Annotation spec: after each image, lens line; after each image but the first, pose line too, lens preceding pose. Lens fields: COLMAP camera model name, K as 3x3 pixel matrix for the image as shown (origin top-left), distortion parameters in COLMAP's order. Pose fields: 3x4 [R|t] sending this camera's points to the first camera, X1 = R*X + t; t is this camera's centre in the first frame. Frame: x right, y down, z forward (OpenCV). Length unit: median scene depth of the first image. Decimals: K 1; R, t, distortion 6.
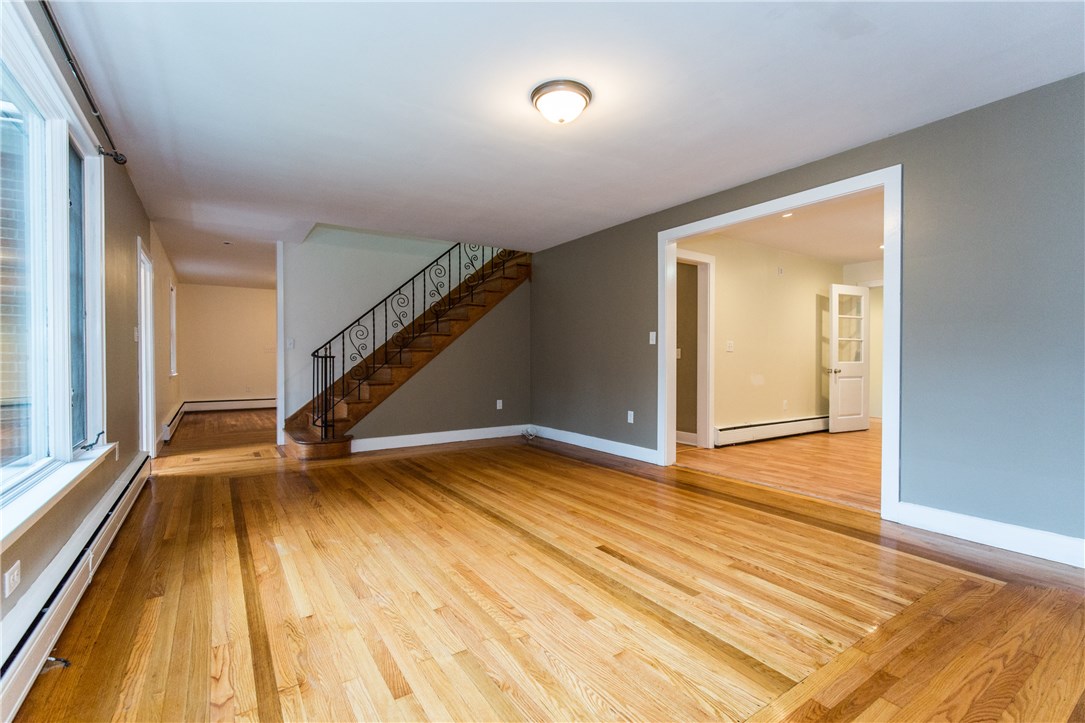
lens RADIAL K [[485.7, 0, 546.3], [0, 485.7, 361.3], [0, 0, 1]] dist [0.008063, -0.000111]
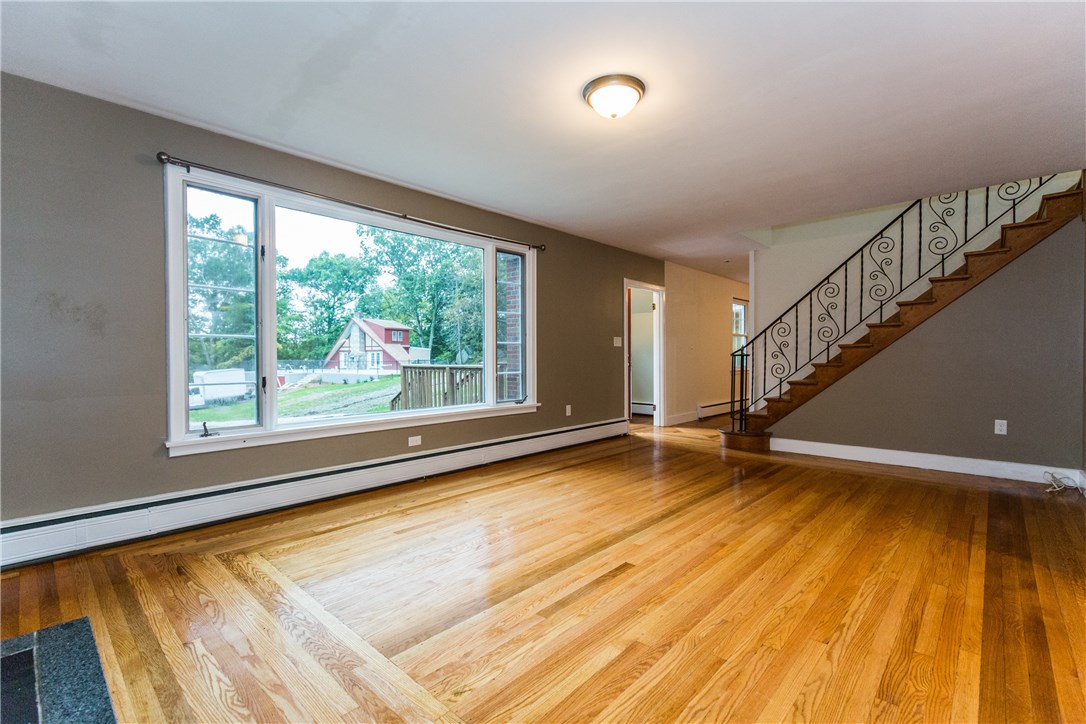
lens RADIAL K [[486.2, 0, 546.8], [0, 486.2, 361.8], [0, 0, 1]] dist [0.008063, -0.000111]
pose [[0.225903, 0.007172, -0.974123, 0.822692], [-0.001383, 0.999974, 0.007041, -0.002806], [0.974149, -0.000243, 0.225908, 0.551010]]
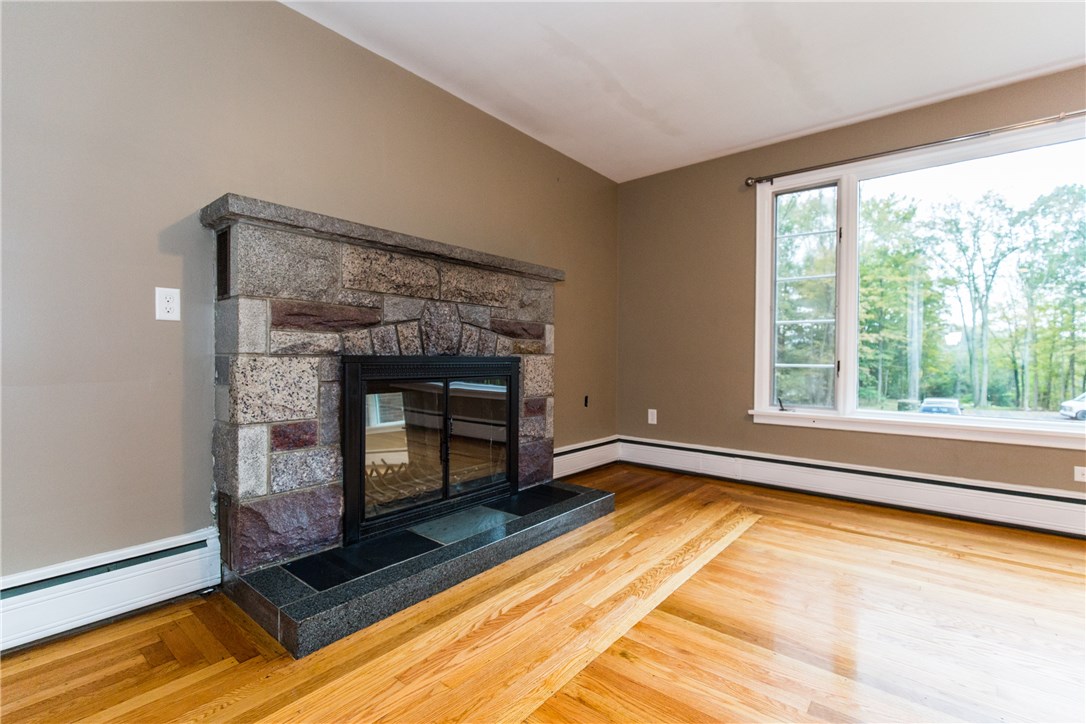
lens RADIAL K [[486.2, 0, 546.8], [0, 486.2, 361.8], [0, 0, 1]] dist [0.008063, -0.000111]
pose [[-0.960596, -0.000697, -0.277949, 0.541099], [-0.004566, 0.999901, 0.013272, 0.030297], [0.277912, 0.014018, -0.960504, 1.023530]]
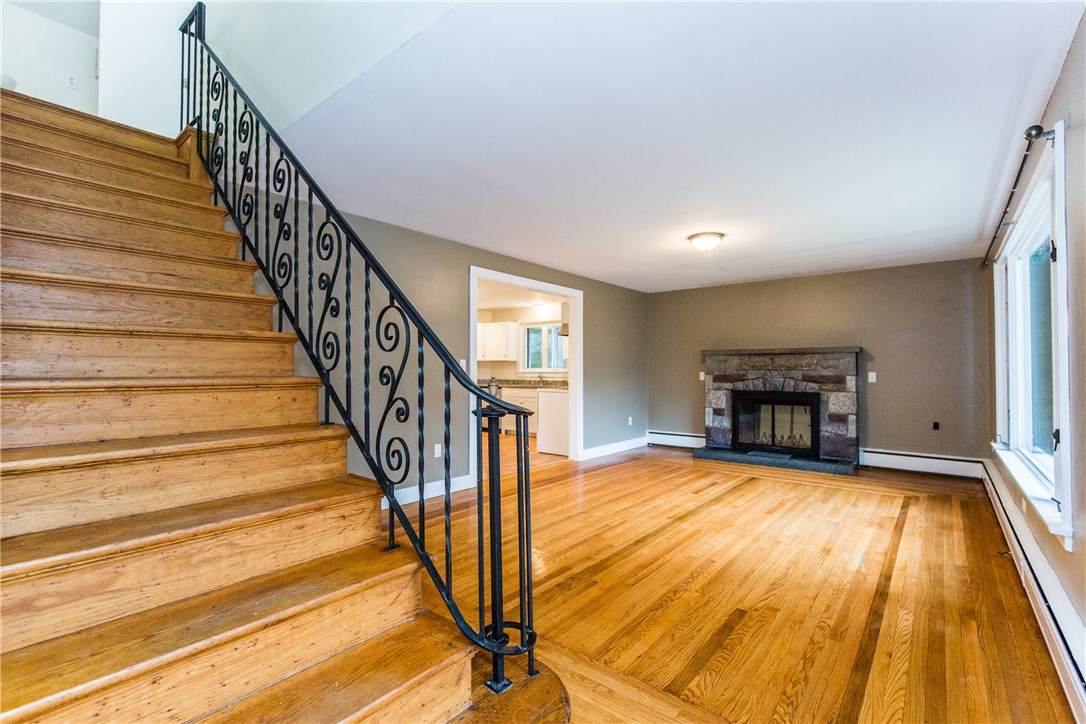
lens RADIAL K [[486.2, 0, 546.8], [0, 486.2, 361.8], [0, 0, 1]] dist [0.008063, -0.000111]
pose [[-0.286842, 0.017241, 0.957823, -1.234893], [0.001285, 0.999844, -0.017613, -0.057563], [-0.957977, -0.003822, -0.286819, 1.733939]]
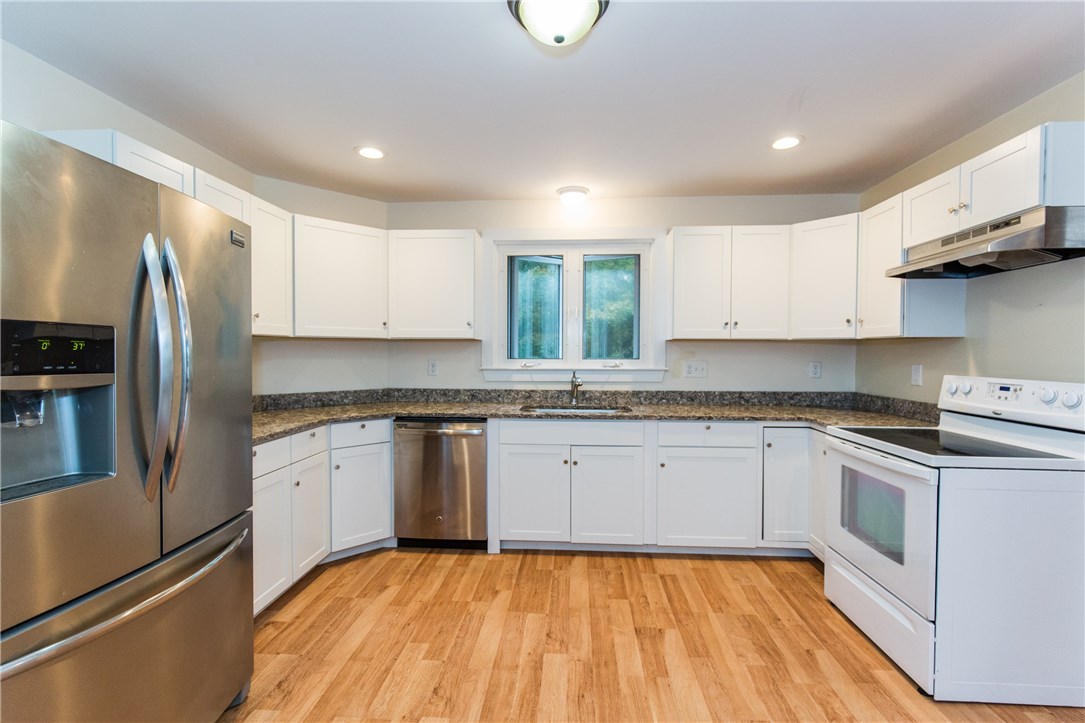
lens RADIAL K [[485.7, 0, 546.3], [0, 485.7, 361.3], [0, 0, 1]] dist [0.008063, -0.000111]
pose [[-0.787658, -0.014562, 0.615940, 0.956293], [-0.002076, 0.999778, 0.020983, -0.091042], [-0.616109, 0.015249, -0.787513, 1.860525]]
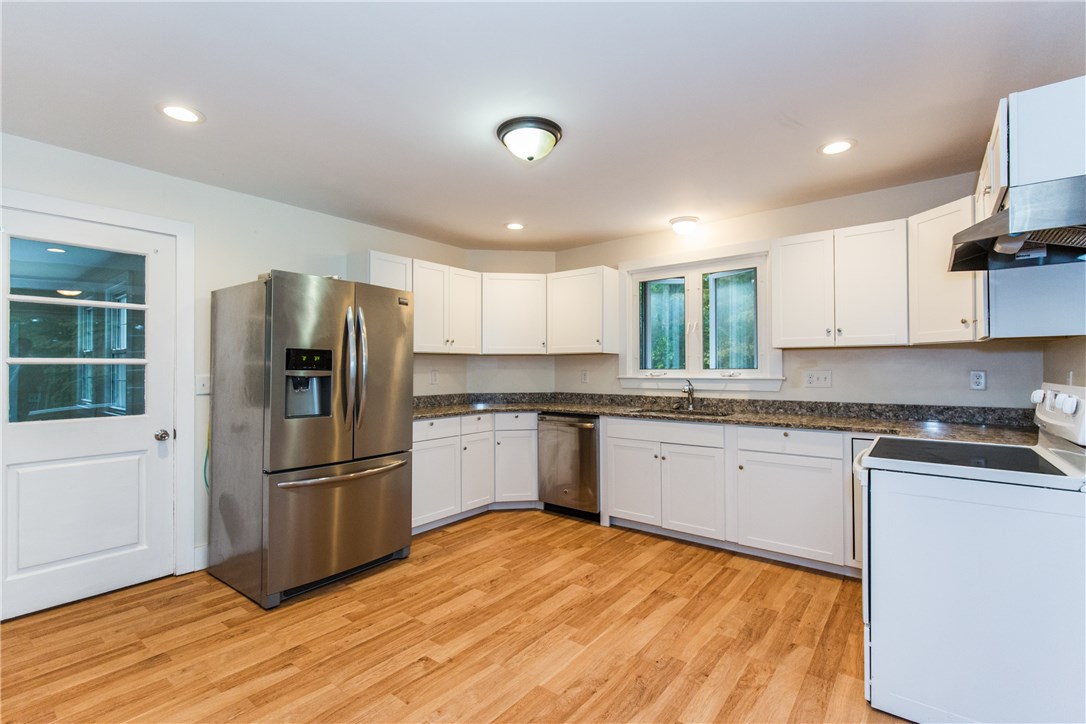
lens RADIAL K [[486.2, 0, 546.8], [0, 486.2, 361.8], [0, 0, 1]] dist [0.008063, -0.000111]
pose [[-0.305401, 0.015276, 0.952101, 0.512643], [0.003930, 0.999883, -0.014782, -0.073867], [-0.952216, -0.000773, -0.305425, 1.662631]]
